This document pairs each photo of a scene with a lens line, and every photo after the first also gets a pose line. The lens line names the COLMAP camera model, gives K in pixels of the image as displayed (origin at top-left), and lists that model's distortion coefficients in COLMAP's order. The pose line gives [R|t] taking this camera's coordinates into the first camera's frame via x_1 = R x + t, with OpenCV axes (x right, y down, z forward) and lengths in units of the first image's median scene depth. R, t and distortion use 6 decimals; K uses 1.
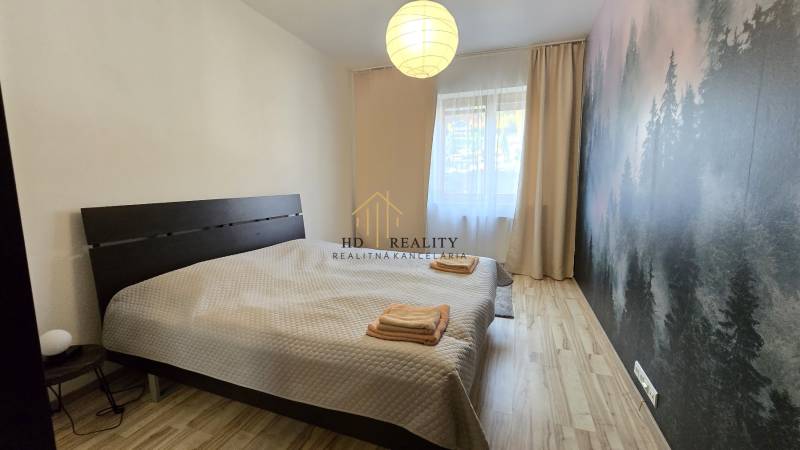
lens RADIAL K [[326.5, 0, 397.8], [0, 326.5, 220.1], [0, 0, 1]] dist [-0.000639, 0.002516]
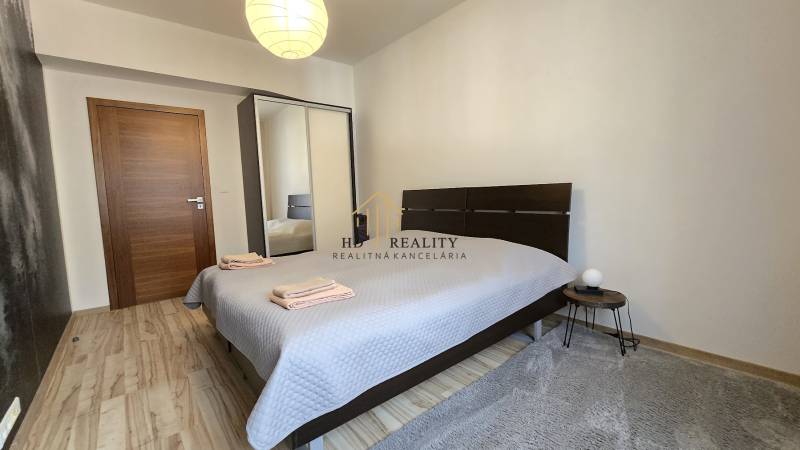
lens RADIAL K [[326.5, 0, 397.8], [0, 326.5, 220.1], [0, 0, 1]] dist [-0.000639, 0.002516]
pose [[-0.492428, 0.102225, -0.864329, 0.936707], [-0.060245, 0.986693, 0.151020, -0.172793], [0.868266, 0.126438, -0.479717, 2.159546]]
